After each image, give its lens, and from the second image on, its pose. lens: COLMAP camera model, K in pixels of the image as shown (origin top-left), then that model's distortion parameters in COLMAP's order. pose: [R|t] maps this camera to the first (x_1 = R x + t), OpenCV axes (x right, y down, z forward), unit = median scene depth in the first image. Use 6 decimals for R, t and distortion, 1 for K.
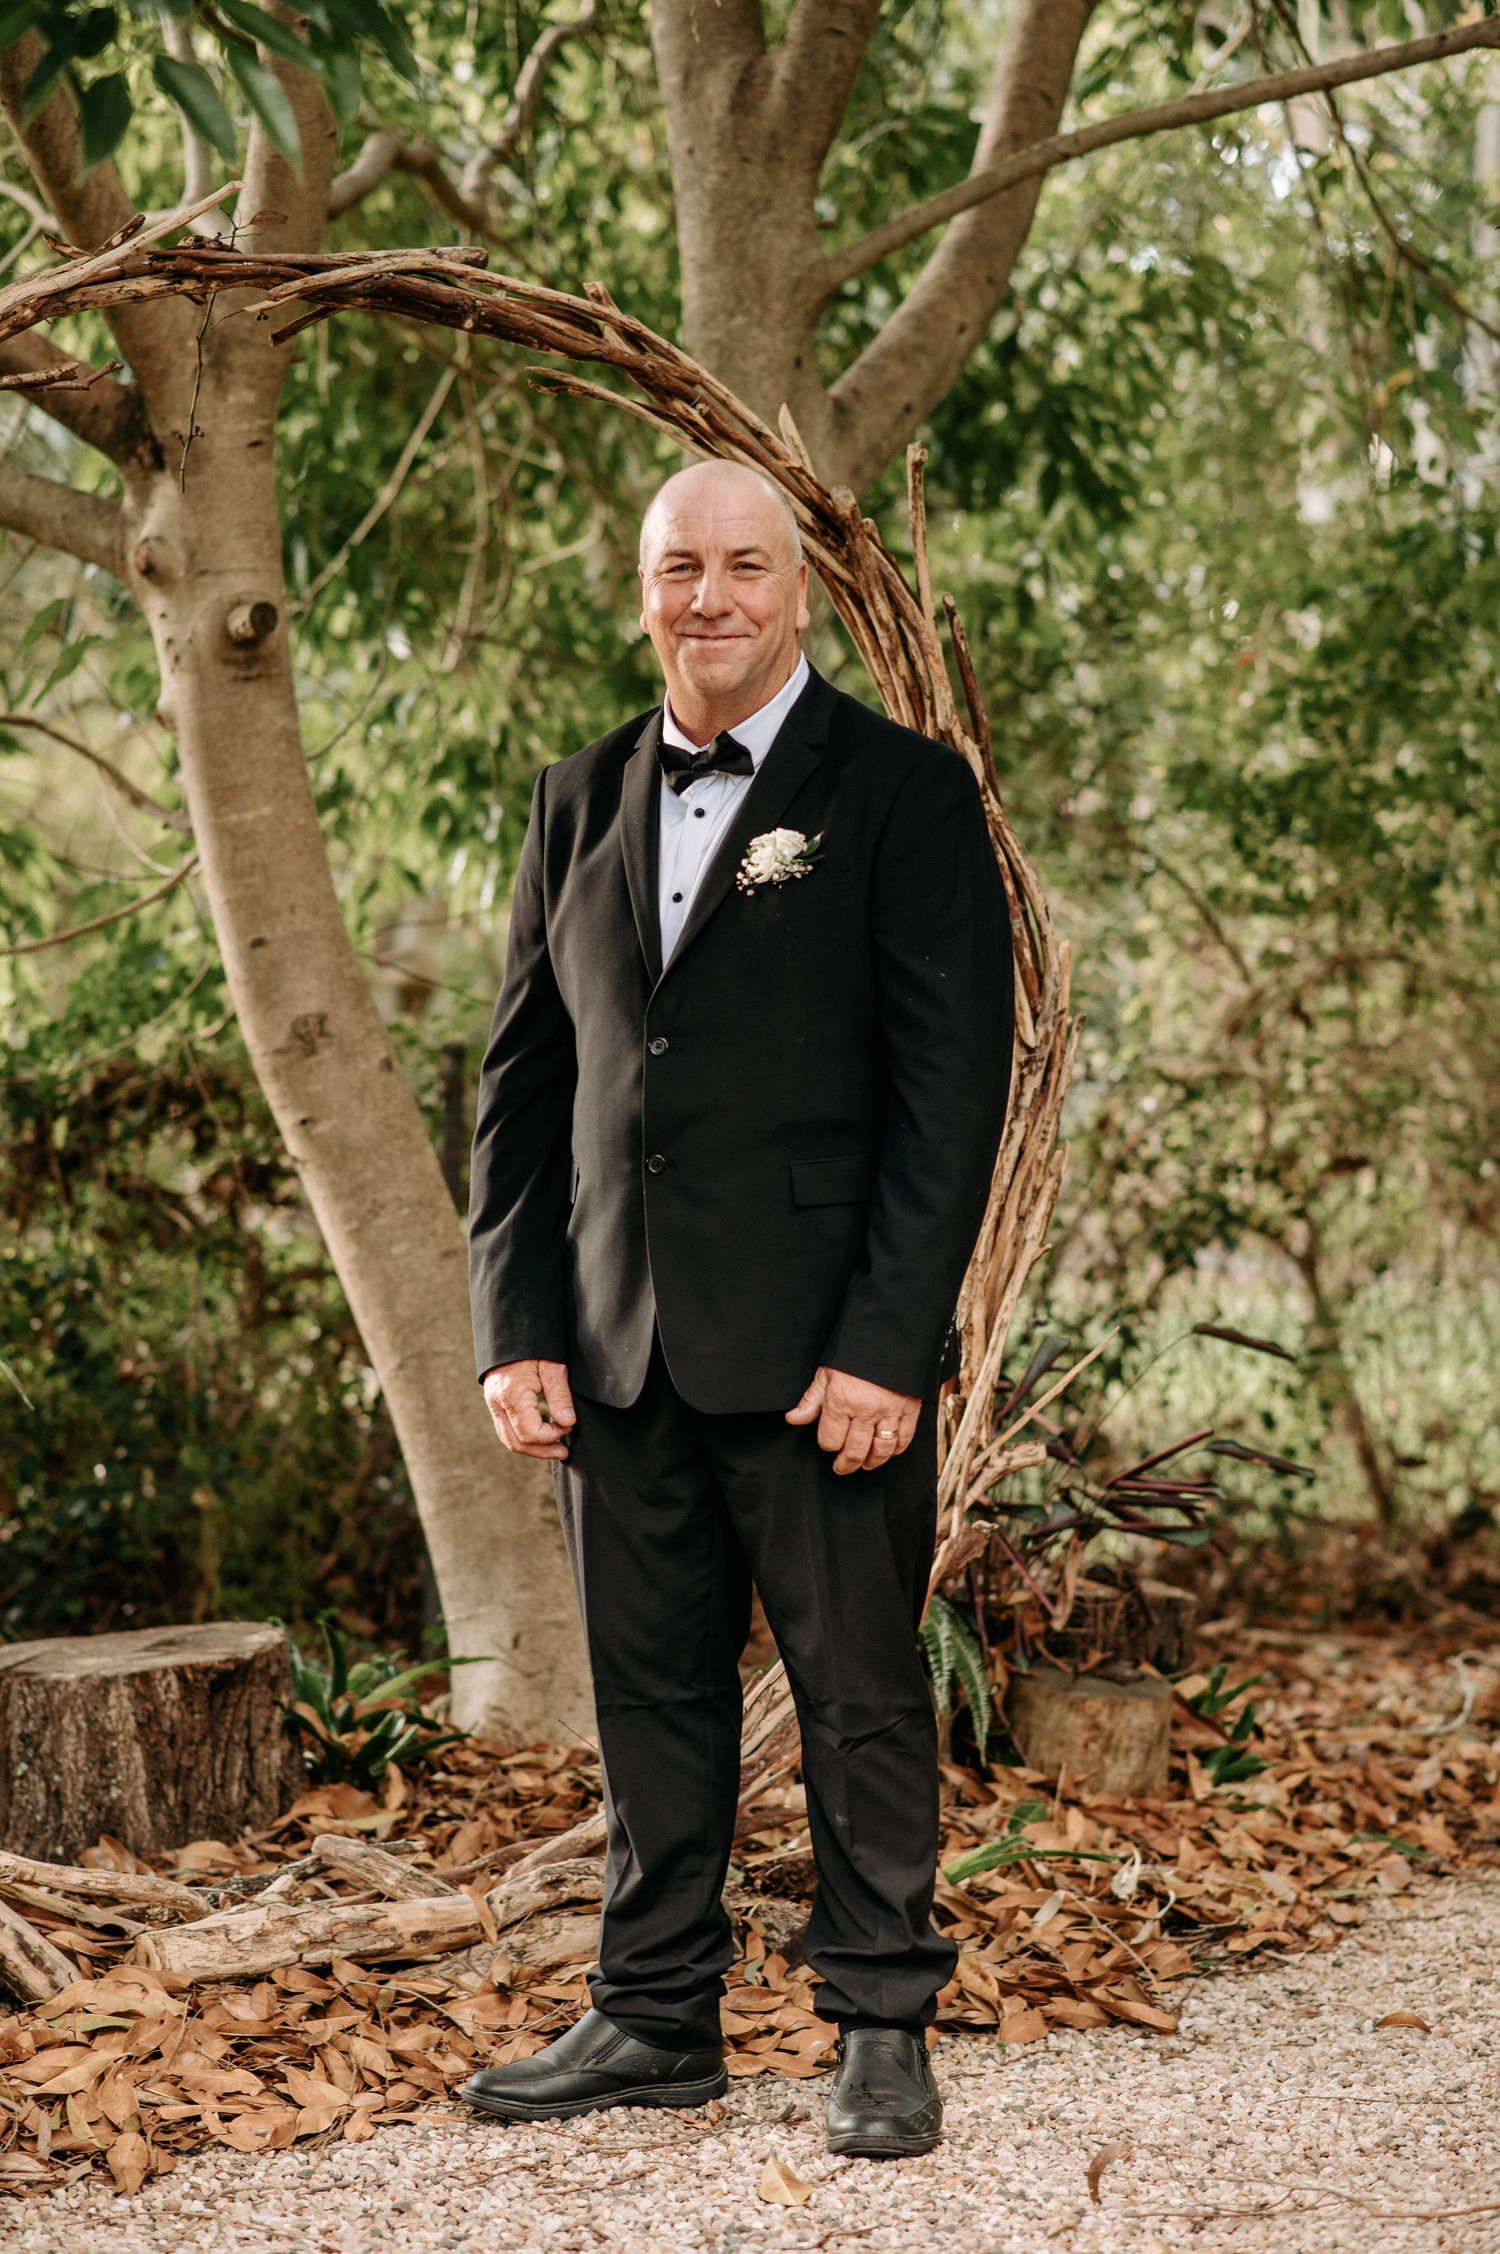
lens RADIAL K [[5331.1, 0, 750.0], [0, 5331.1, 1127.0], [0, 0, 1]] dist [0.064464, 0.011732]
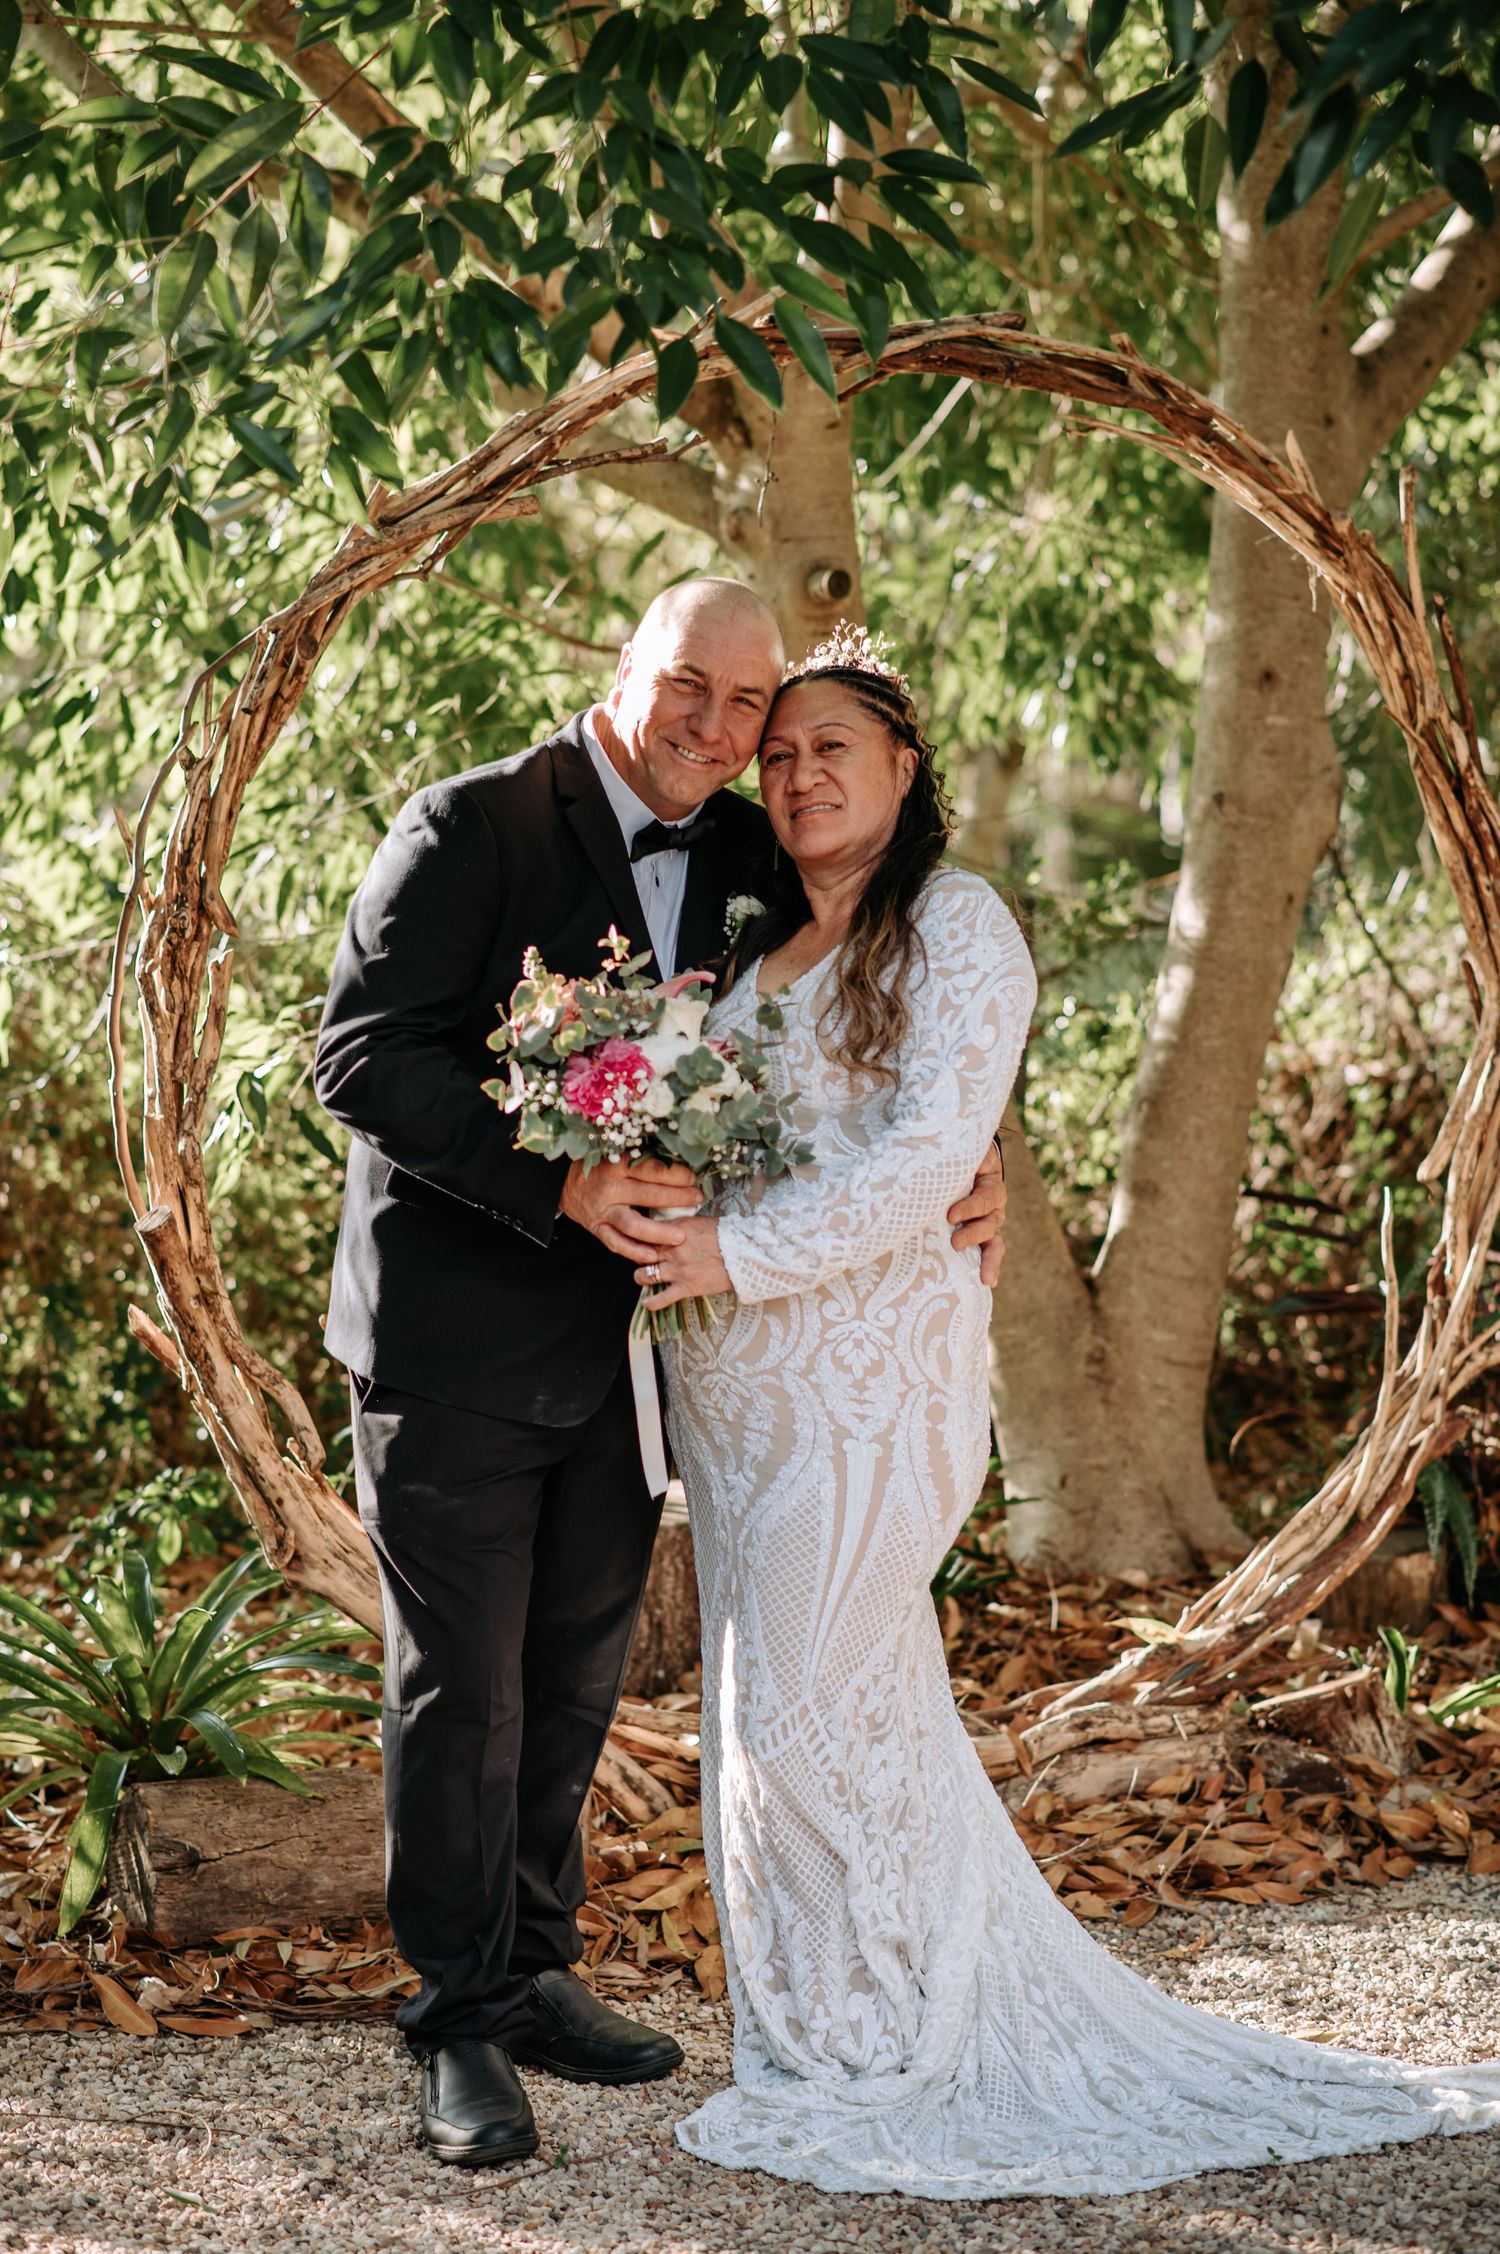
lens RADIAL K [[5331.1, 0, 750.0], [0, 5331.1, 1127.0], [0, 0, 1]] dist [0.064464, 0.011732]
pose [[0.993103, 0.006524, -0.117067, 0.026207], [0.001174, 0.997848, 0.065567, -0.062935], [0.117243, -0.065252, 0.990957, -0.144560]]
